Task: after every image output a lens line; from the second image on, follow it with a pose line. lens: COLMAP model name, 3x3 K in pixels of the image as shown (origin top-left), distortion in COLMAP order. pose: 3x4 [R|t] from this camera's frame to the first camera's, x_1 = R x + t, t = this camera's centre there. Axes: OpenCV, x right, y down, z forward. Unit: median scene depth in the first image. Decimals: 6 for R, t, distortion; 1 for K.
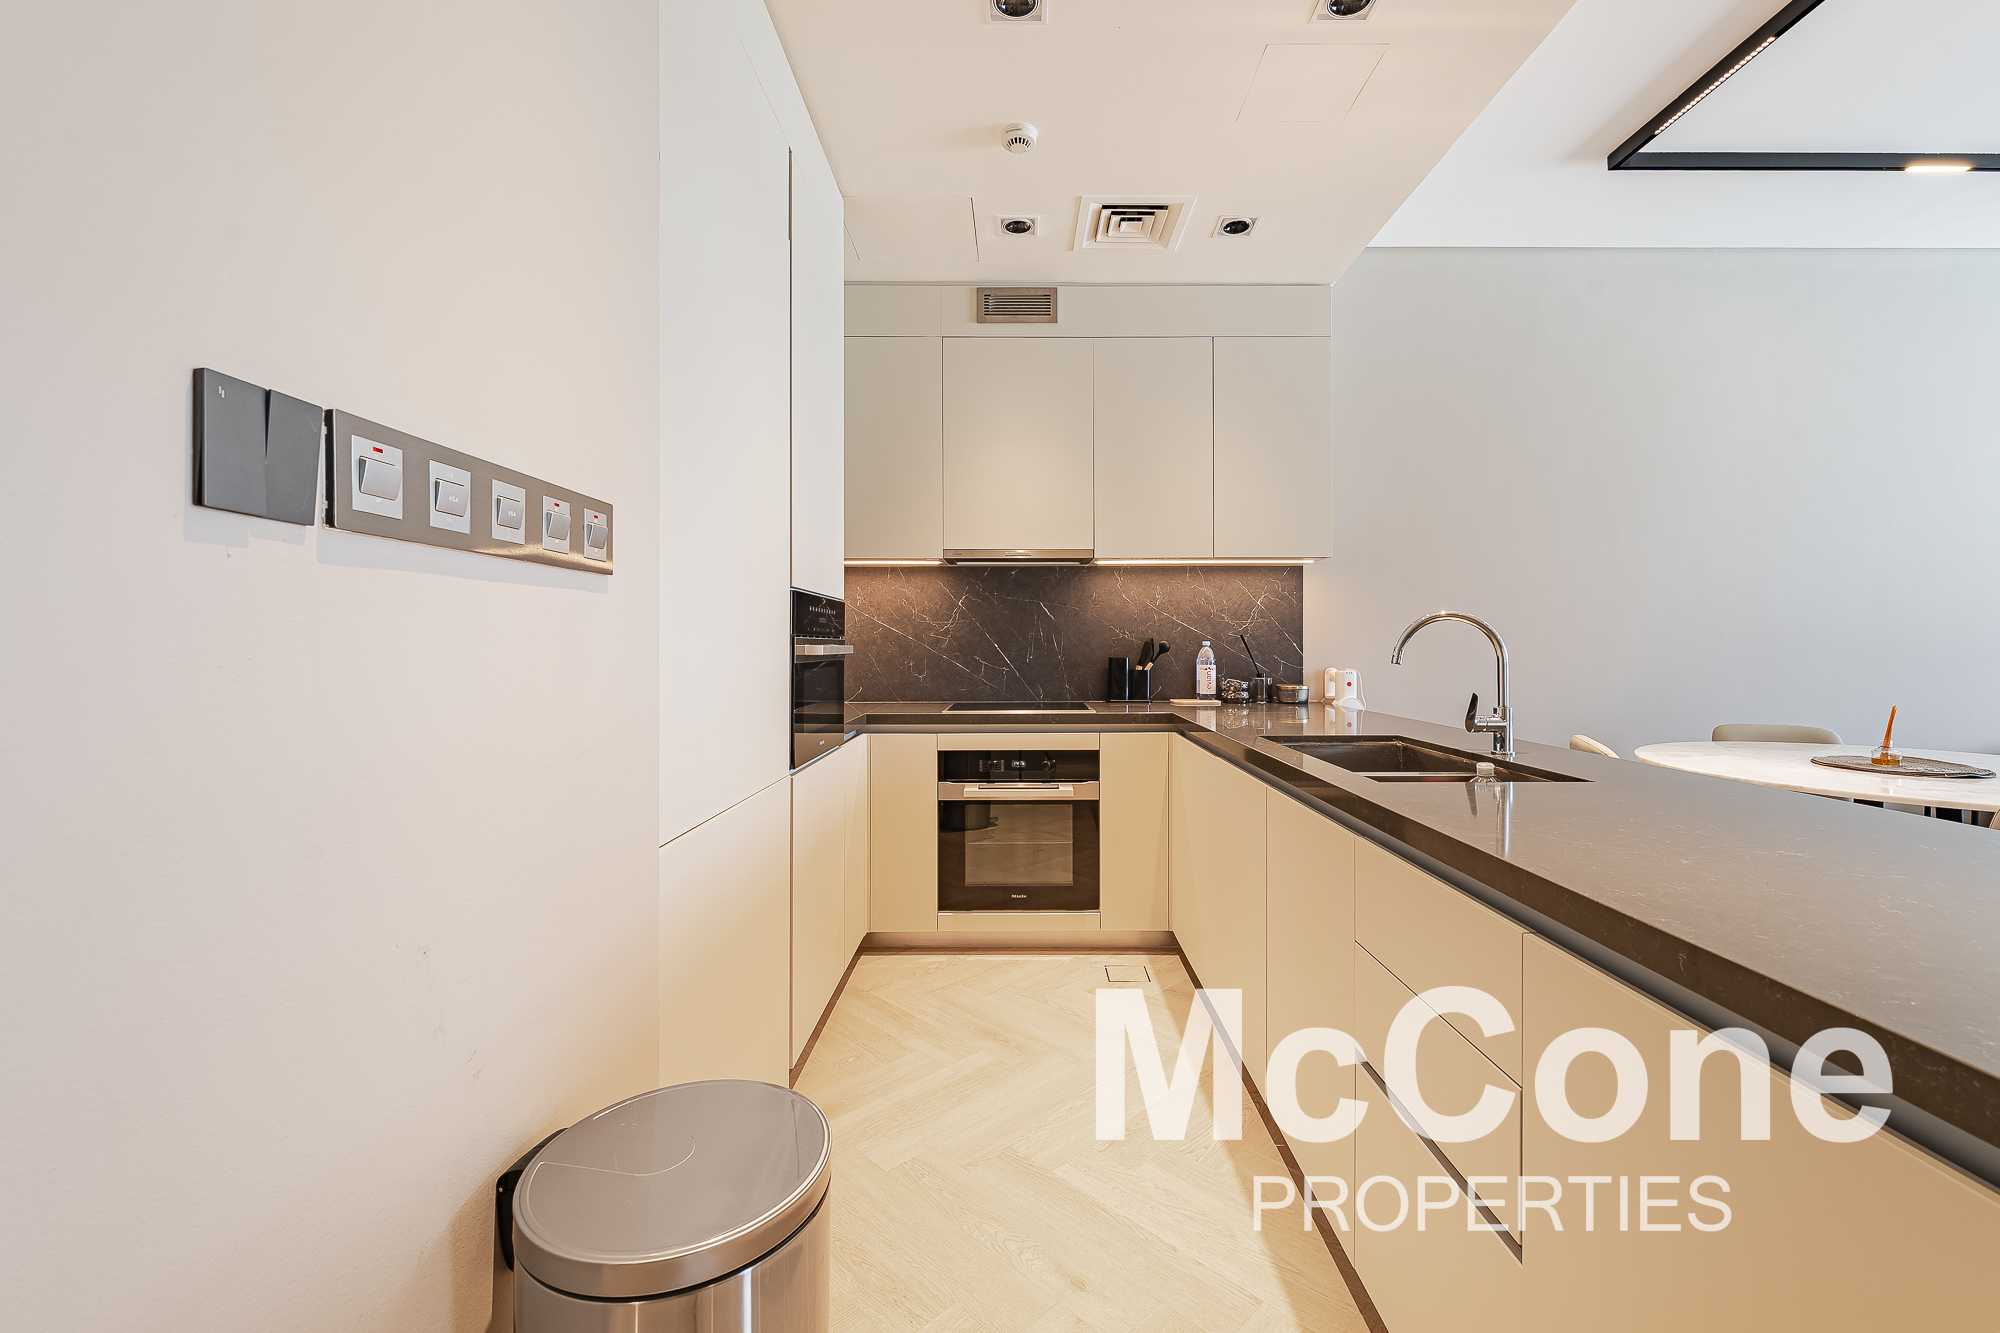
lens RADIAL K [[810.0, 0, 1009.3], [0, 810.0, 657.5], [0, 0, 1]] dist [-0.001348, -0.000238]
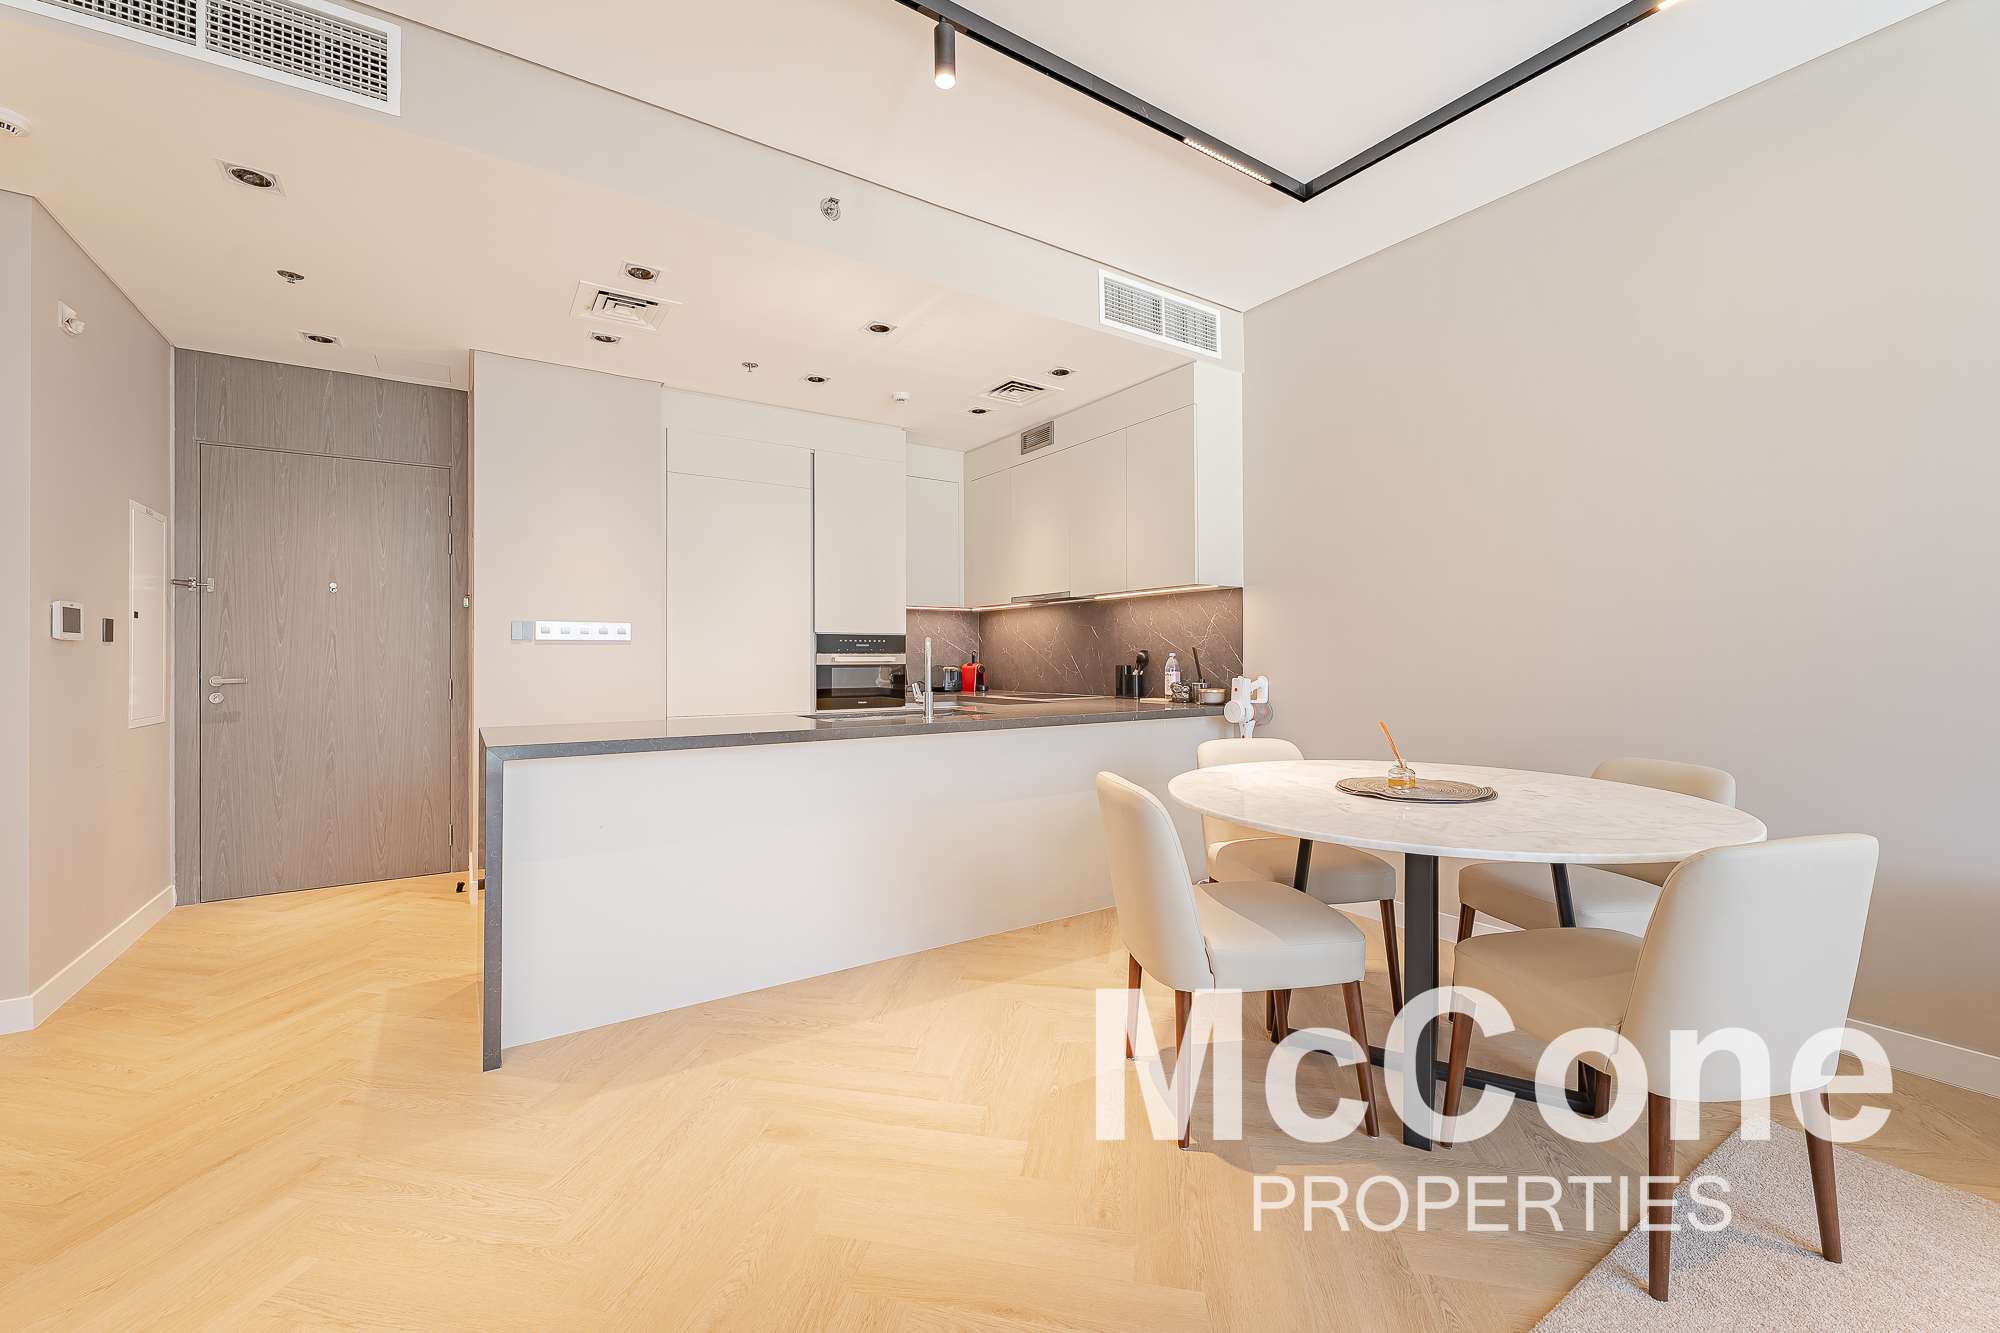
lens RADIAL K [[799.2, 0, 995.5], [0, 799.2, 654.1], [0, 0, 1]] dist [0.002988, 0.000176]
pose [[0.549850, -0.003023, -0.835258, 1.126415], [-0.009811, 0.999901, -0.010077, -0.003638], [0.835206, 0.013735, 0.549766, 0.085869]]
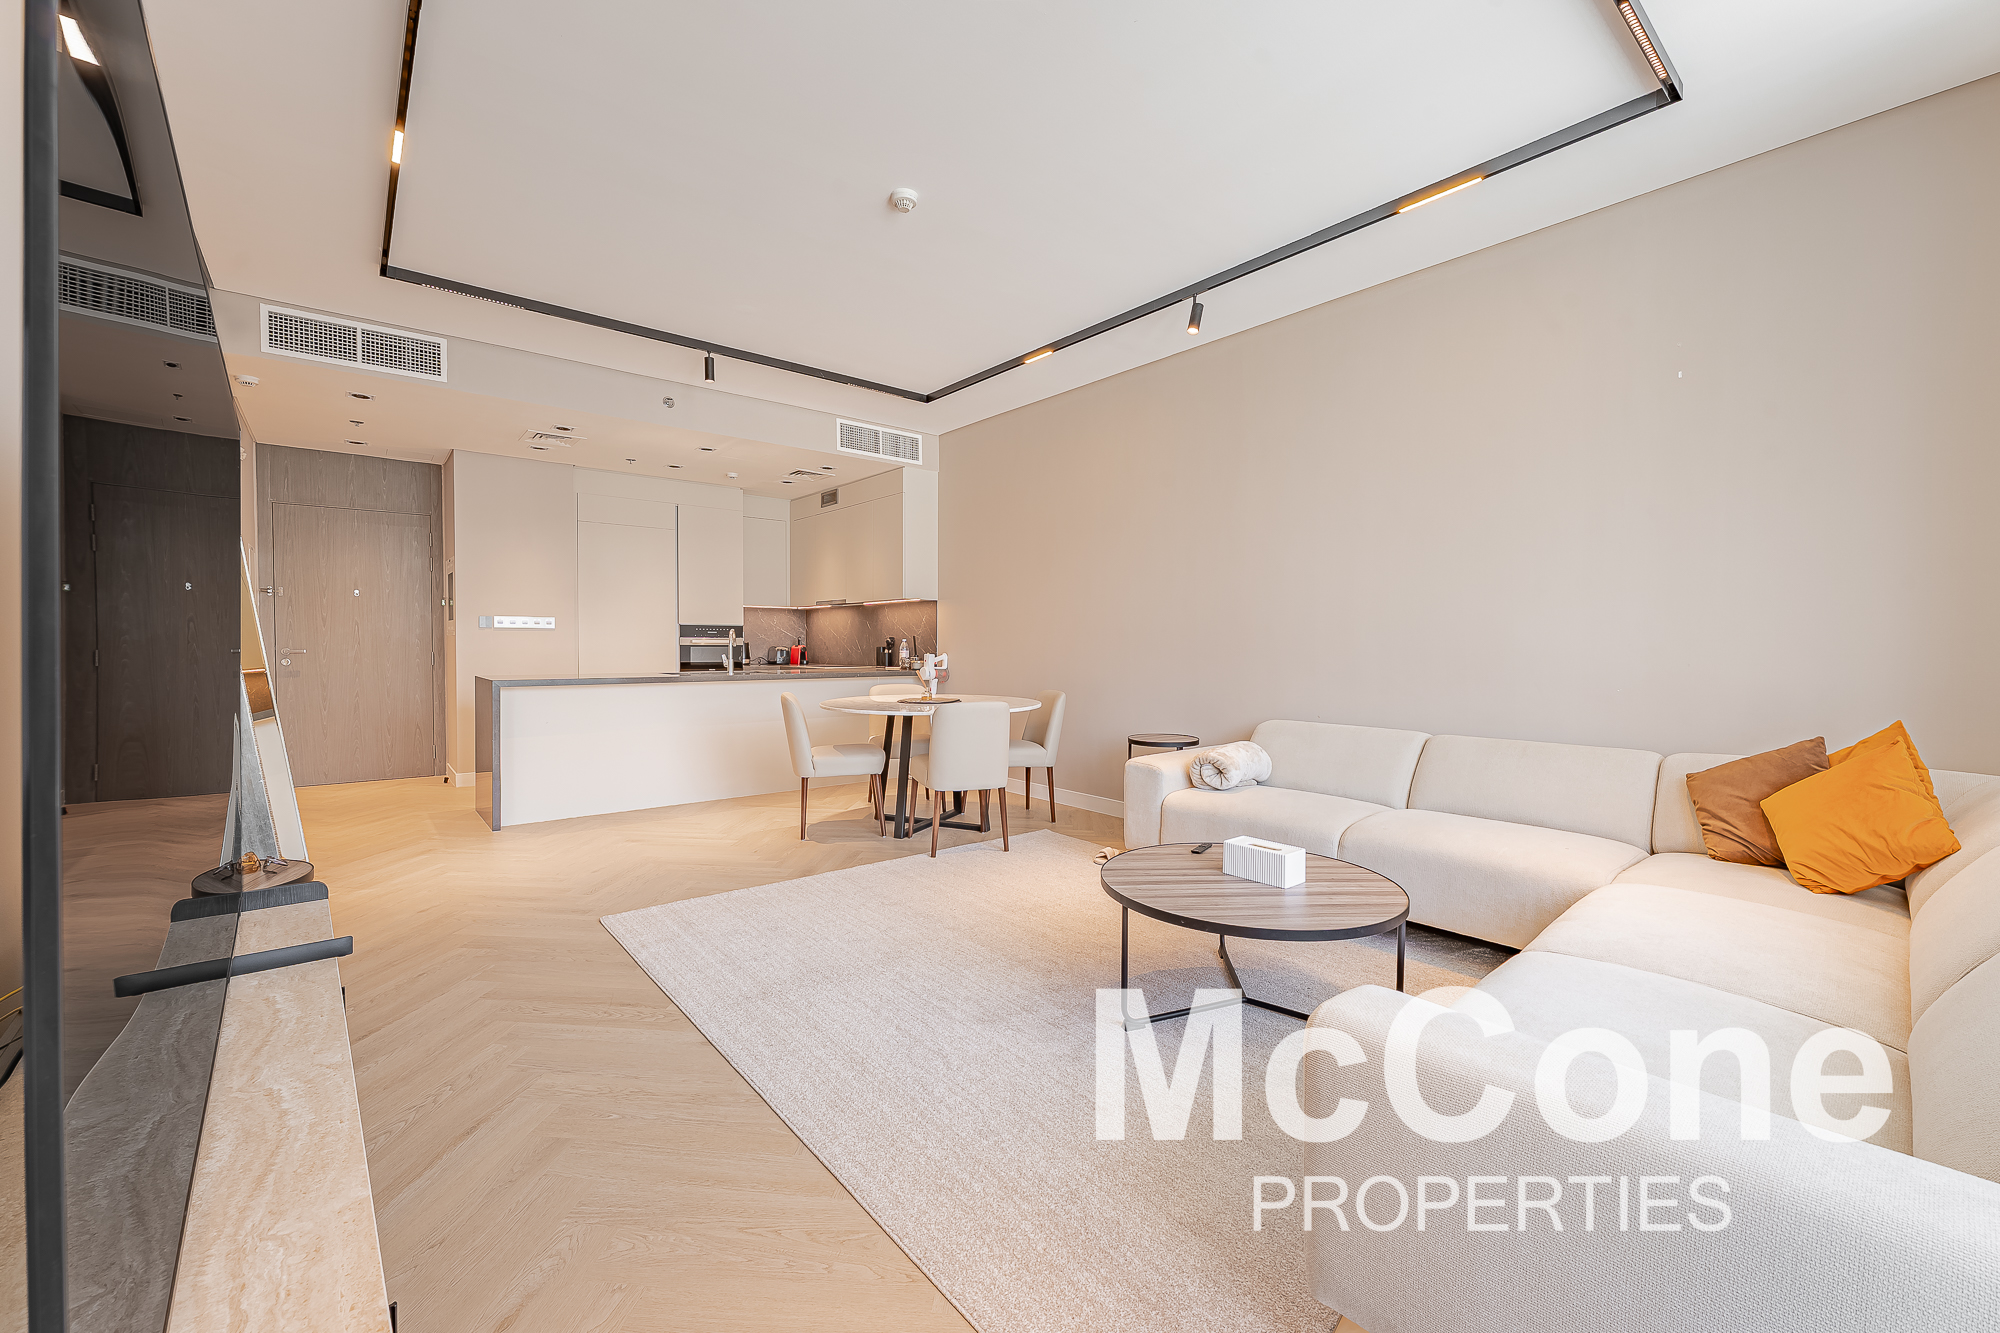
lens RADIAL K [[795.9, 0, 995.1], [0, 795.9, 664.8], [0, 0, 1]] dist [0.001102, -0.000002]
pose [[0.628547, 0.027308, -0.777292, 1.943566], [-0.017499, 0.999627, 0.020969, -0.002147], [0.777574, 0.000422, 0.628791, -0.084828]]
